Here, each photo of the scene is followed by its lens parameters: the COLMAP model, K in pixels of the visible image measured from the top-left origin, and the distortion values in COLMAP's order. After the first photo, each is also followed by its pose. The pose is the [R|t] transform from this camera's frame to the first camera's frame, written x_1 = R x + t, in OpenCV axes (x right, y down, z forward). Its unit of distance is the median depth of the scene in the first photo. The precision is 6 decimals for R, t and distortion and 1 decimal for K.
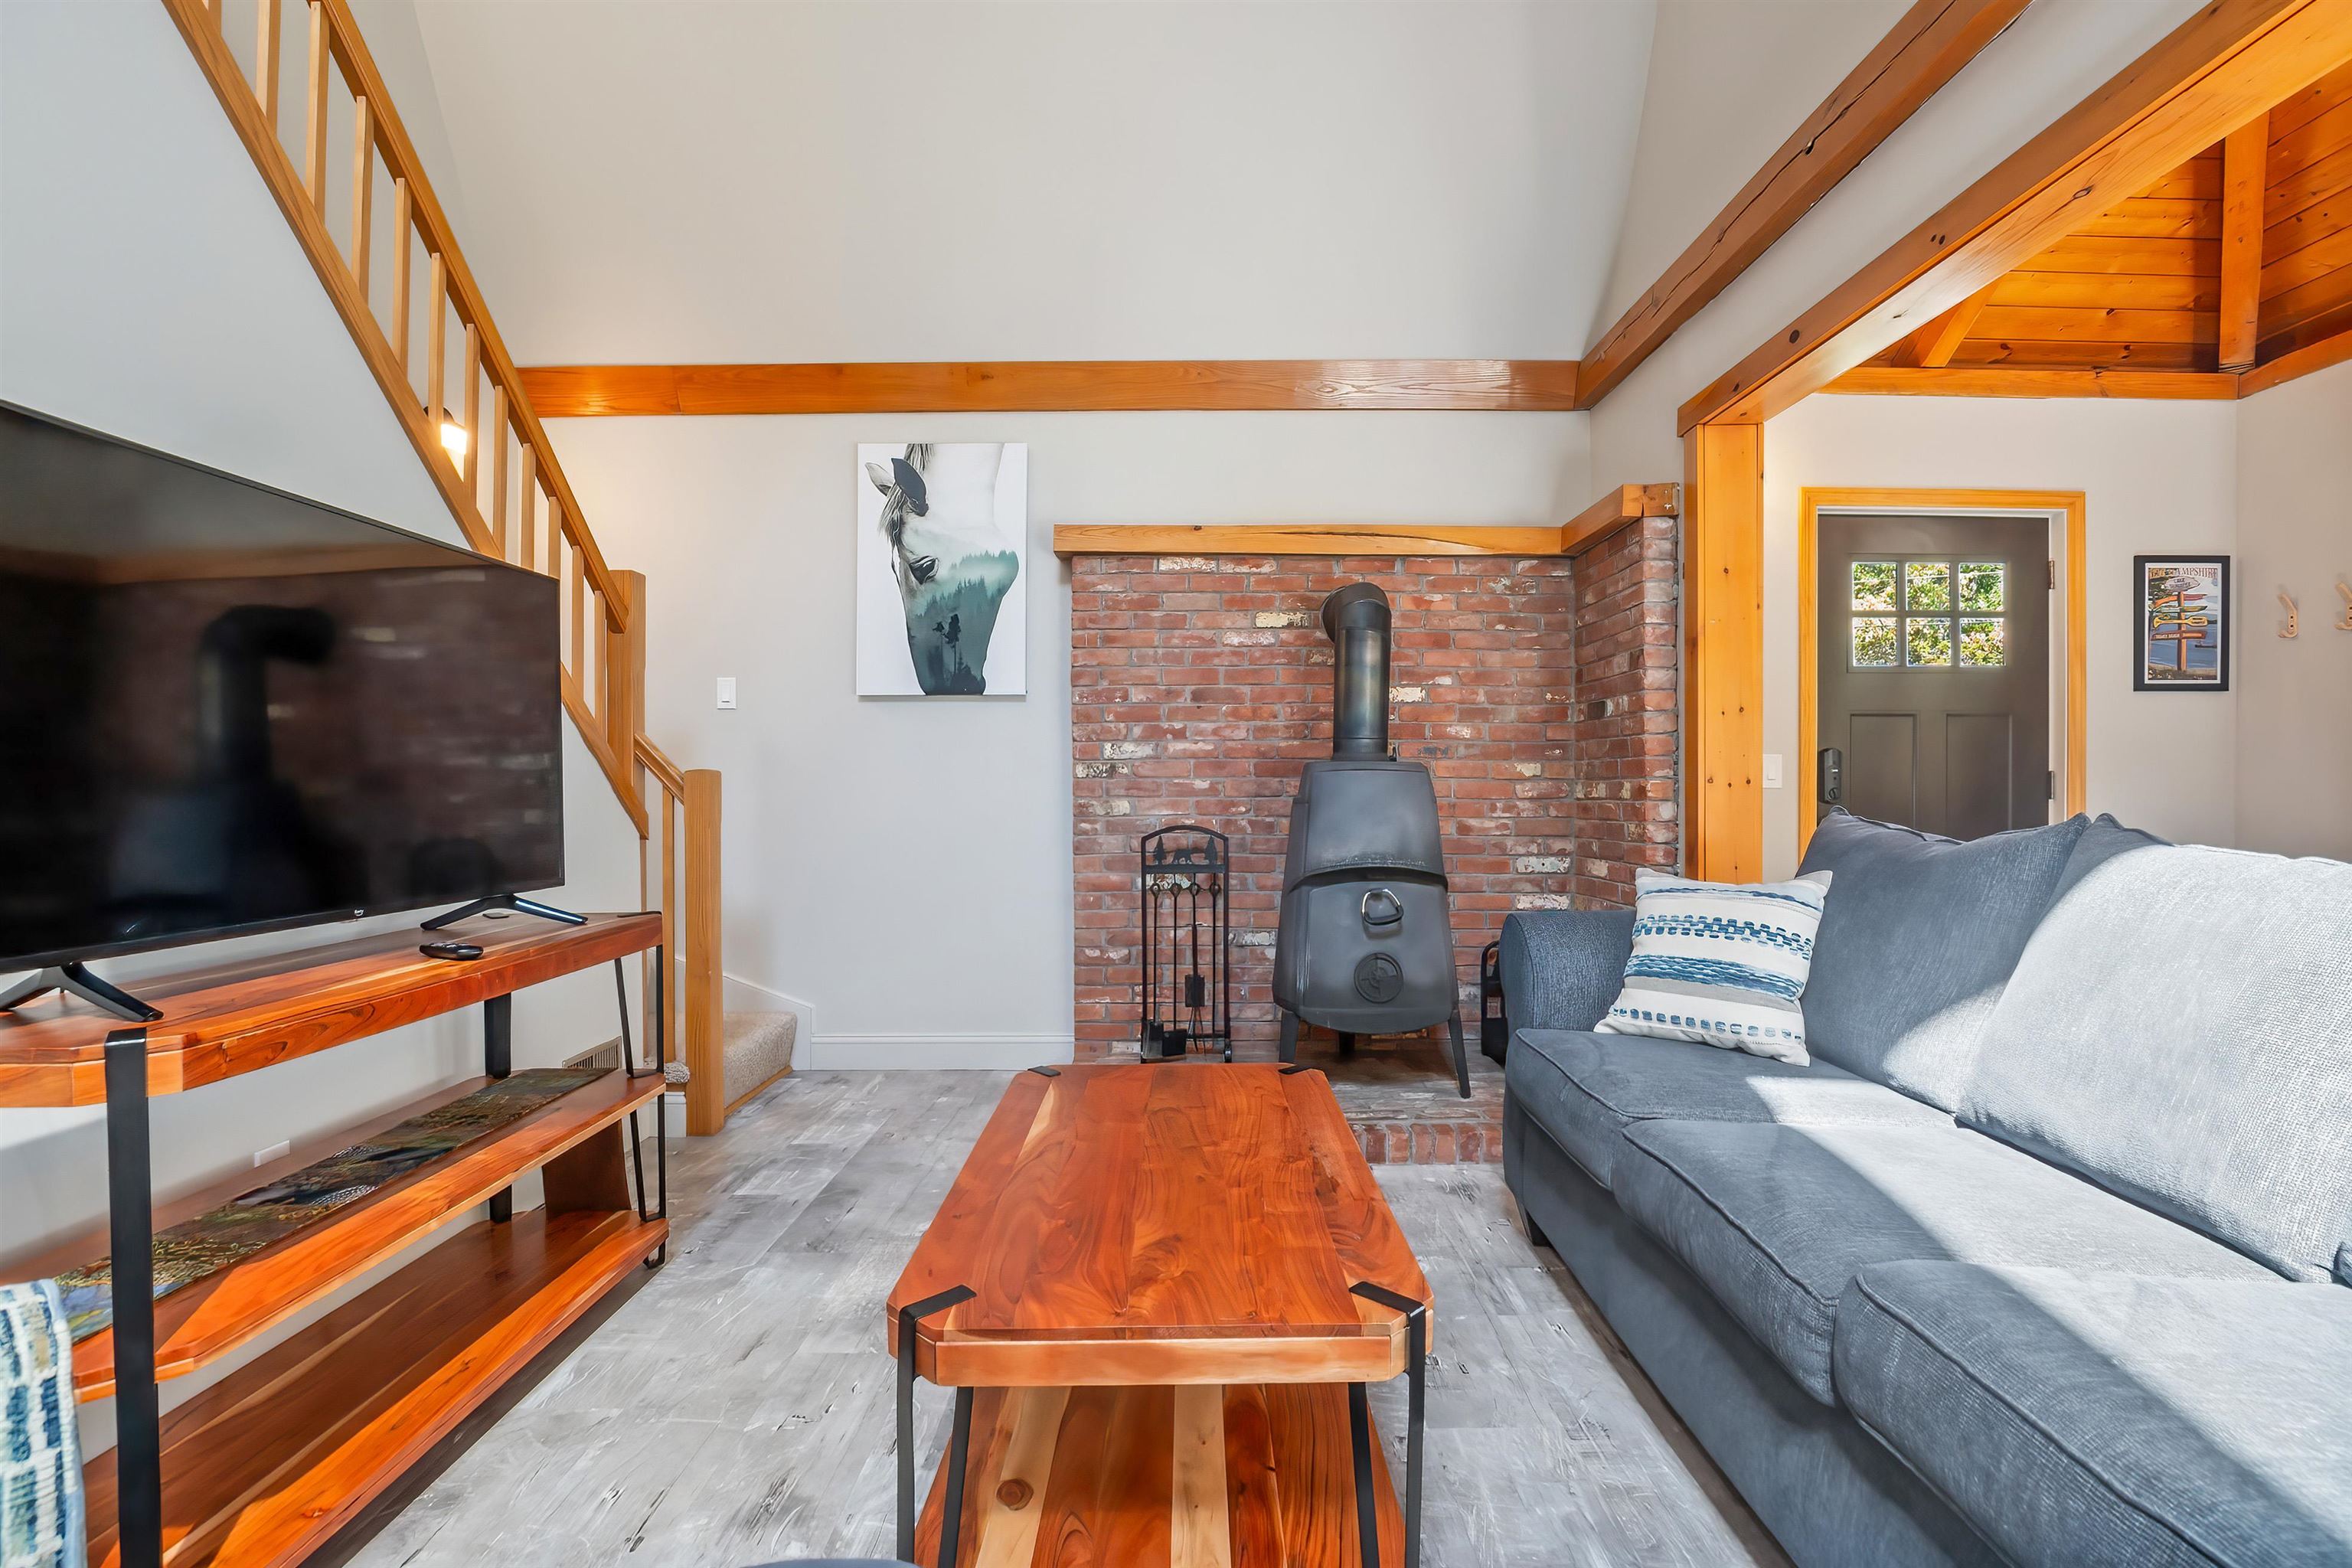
lens RADIAL K [[1051.3, 0, 1231.6], [0, 1051.3, 794.3], [0, 0, 1]] dist [-0.010398, 0.004673]
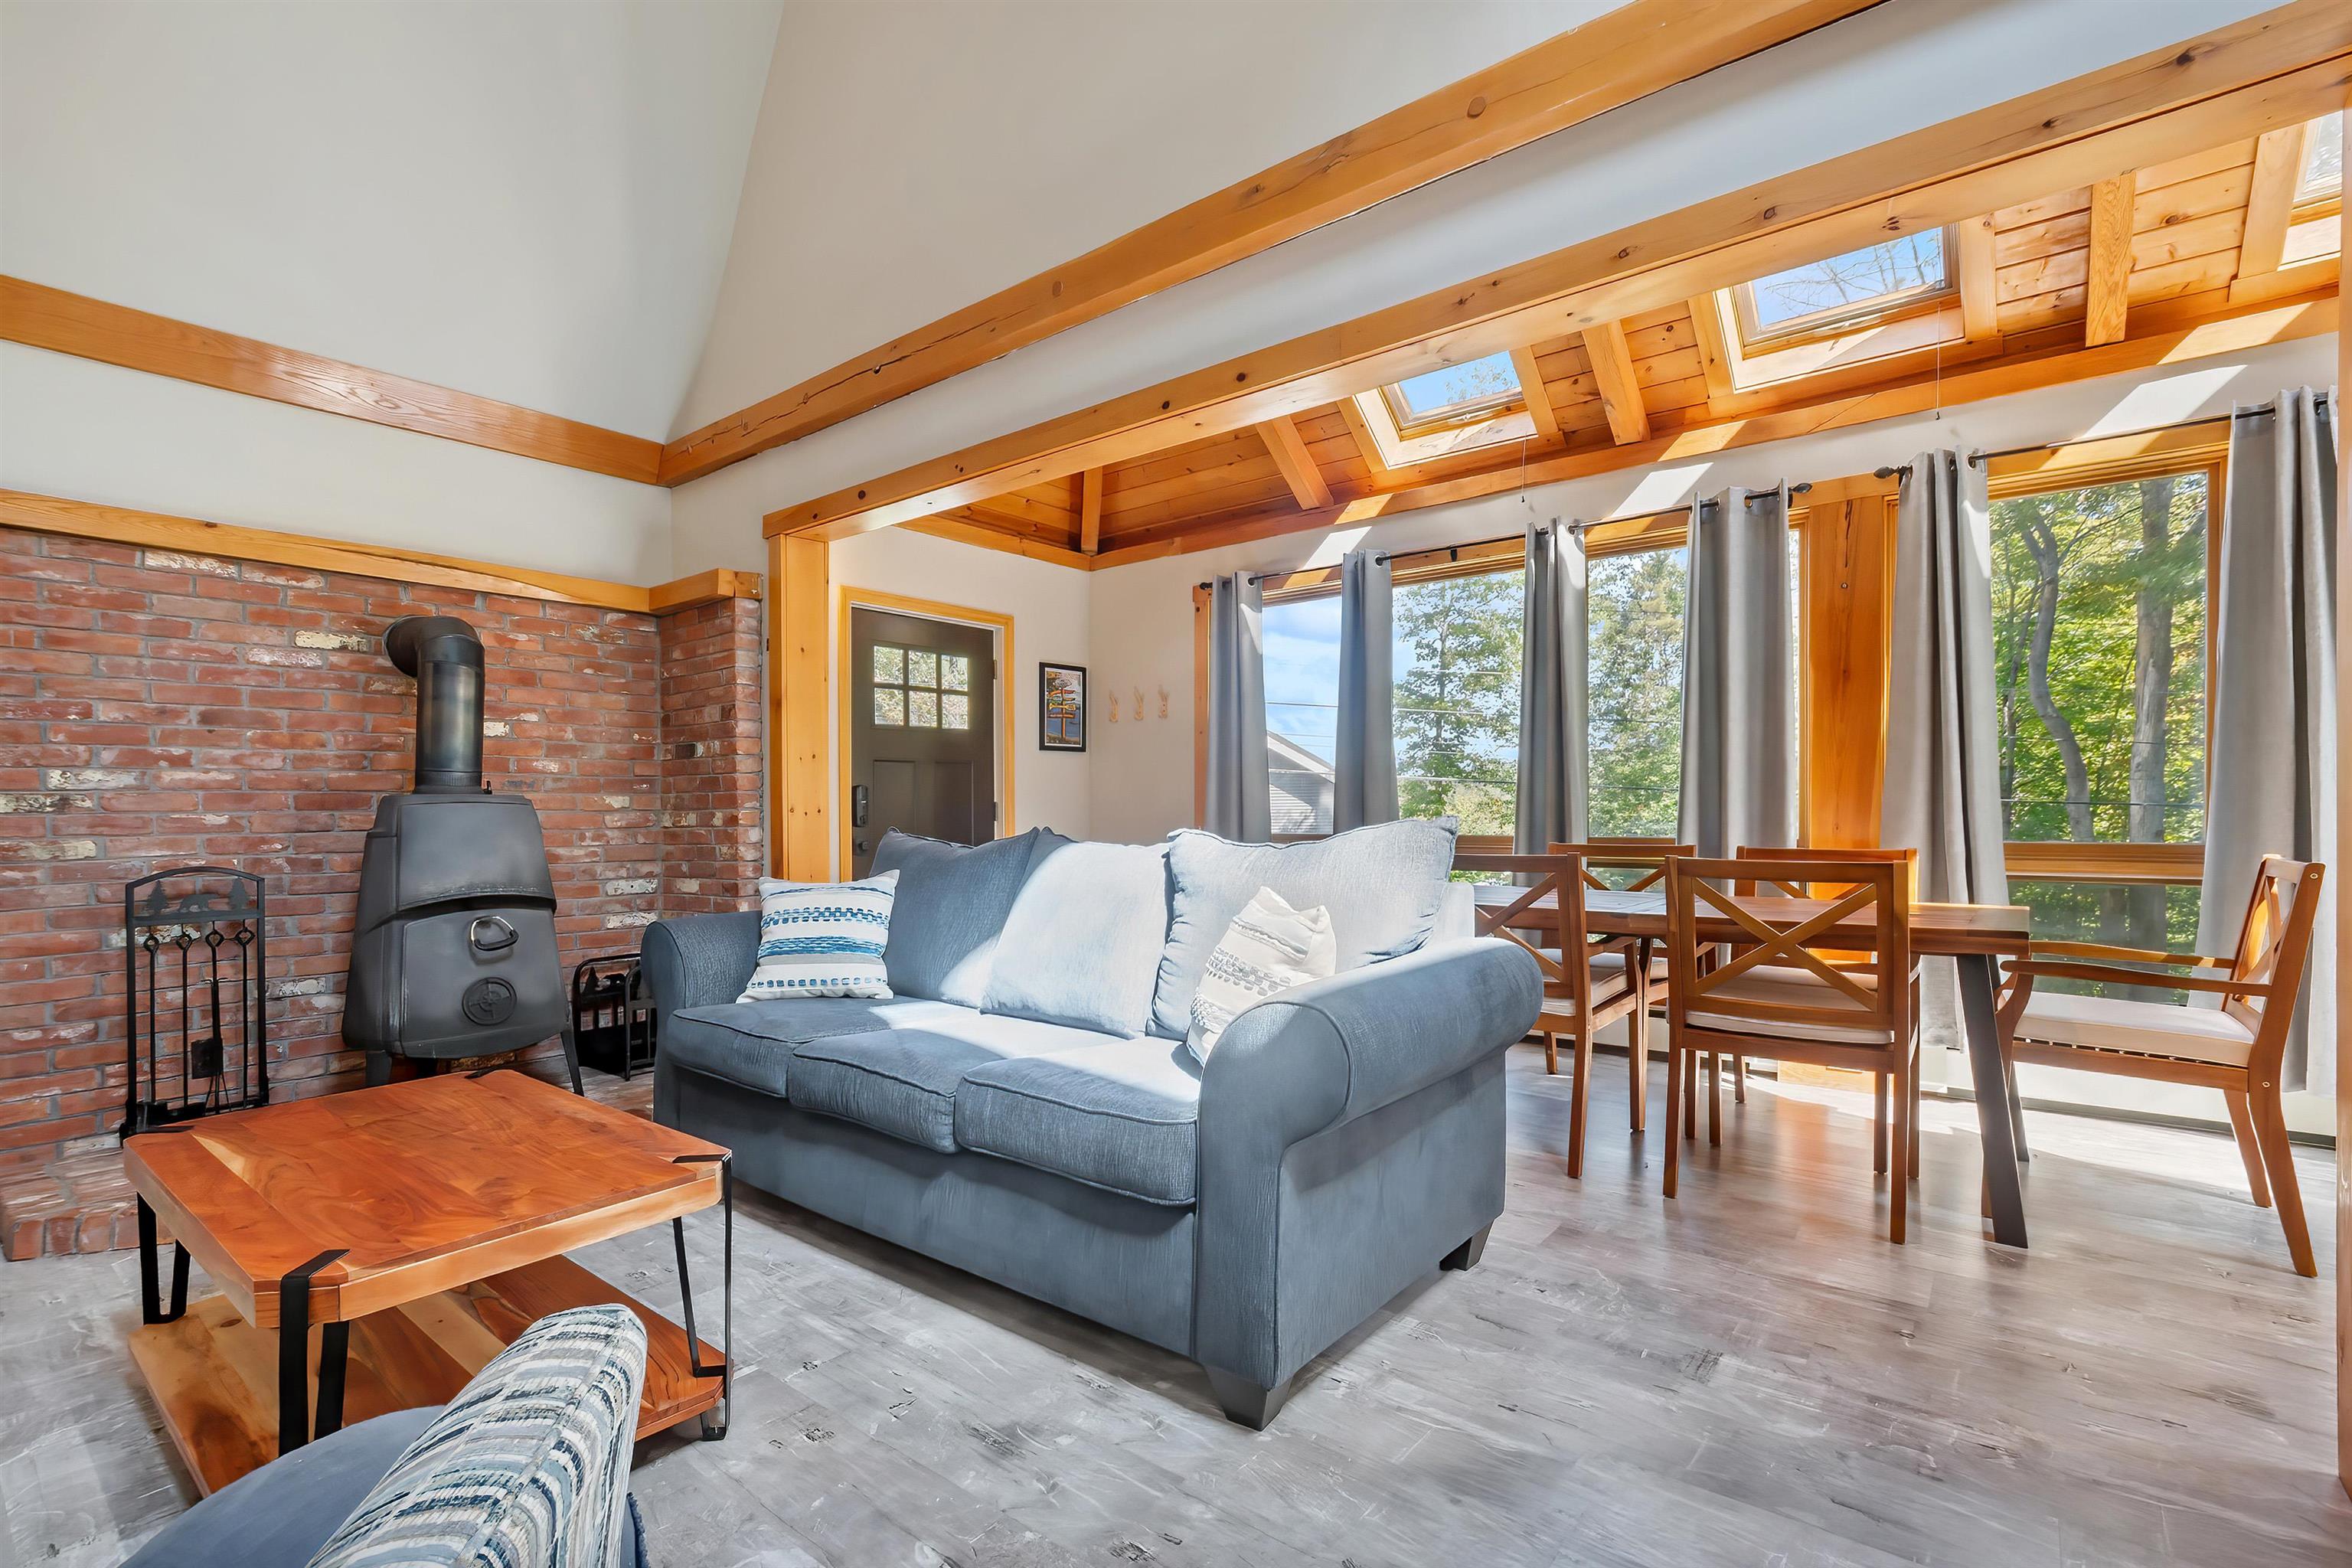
lens RADIAL K [[1051.3, 0, 1188.7], [0, 1051.3, 814.0], [0, 0, 1]] dist [-0.010398, 0.004673]
pose [[0.645817, -0.010048, 0.763426, -0.167973], [0.017600, 0.999844, -0.001728, 0.000786], [-0.763289, 0.014553, 0.645893, -0.161753]]
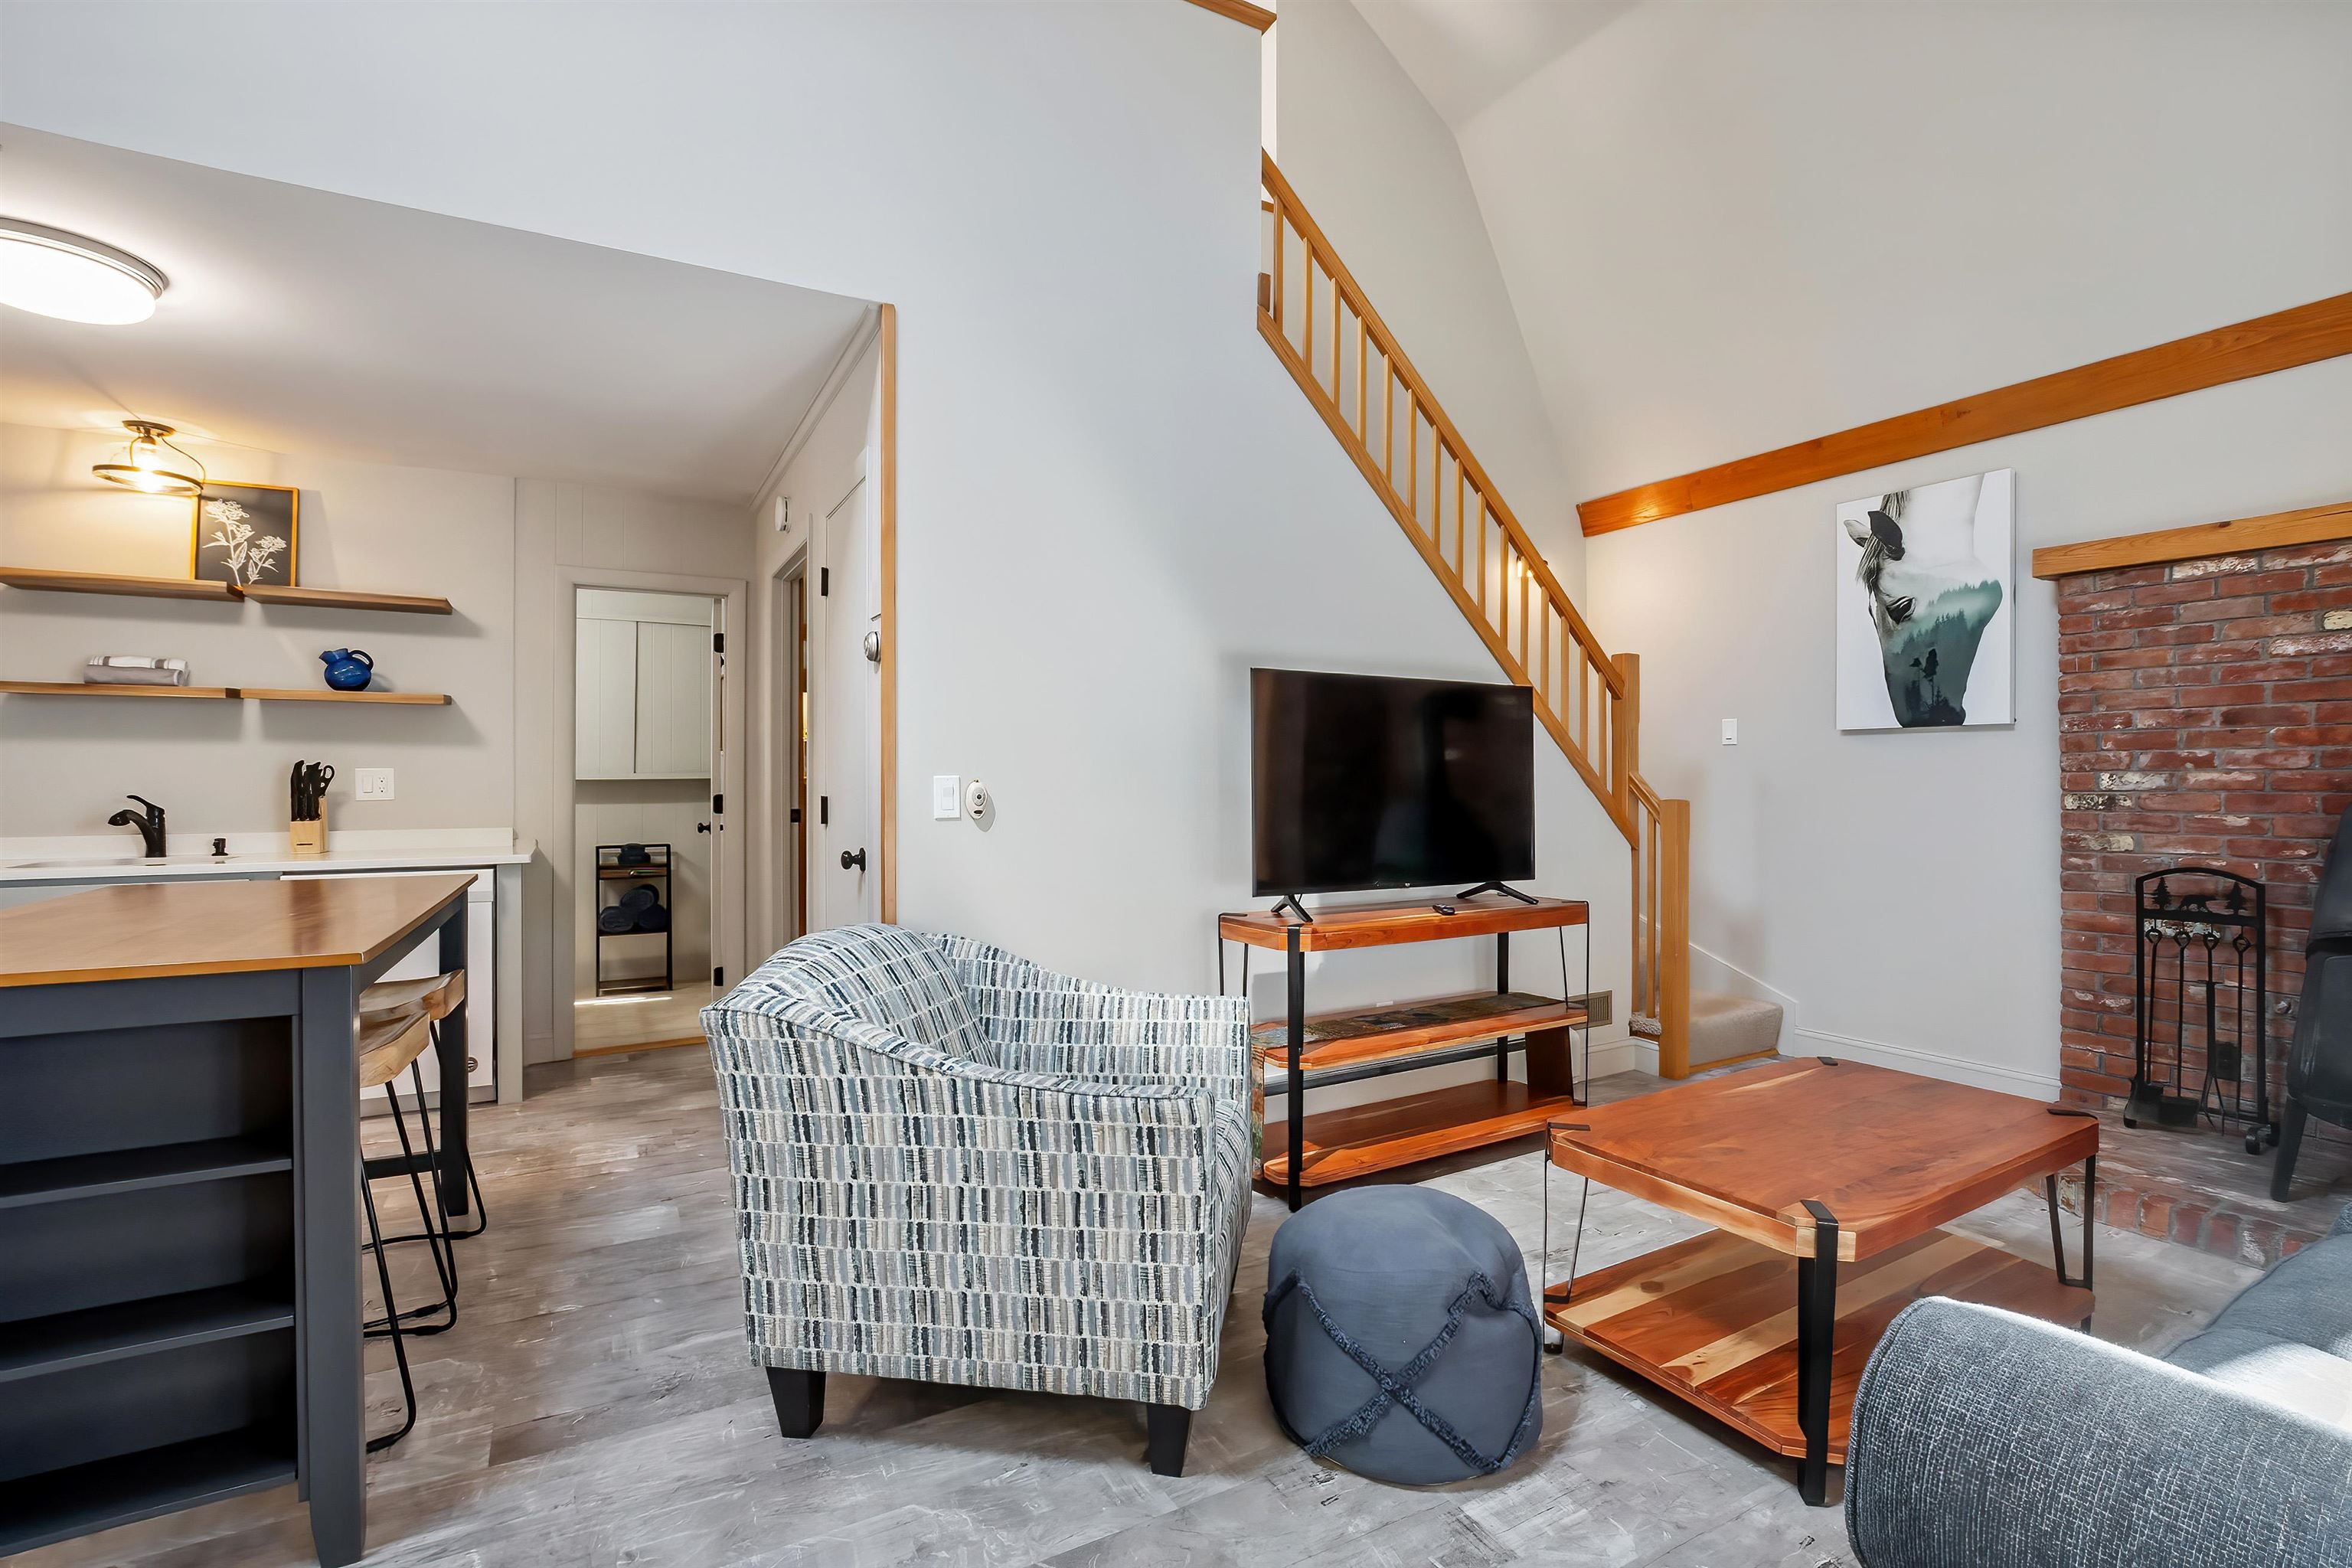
lens RADIAL K [[1051.3, 0, 1174.3], [0, 1051.3, 778.1], [0, 0, 1]] dist [-0.010398, 0.004673]
pose [[0.464016, 0.001471, -0.885826, 0.319229], [-0.007139, 0.999972, -0.002079, -0.036577], [0.885798, 0.007289, 0.464013, -0.152533]]
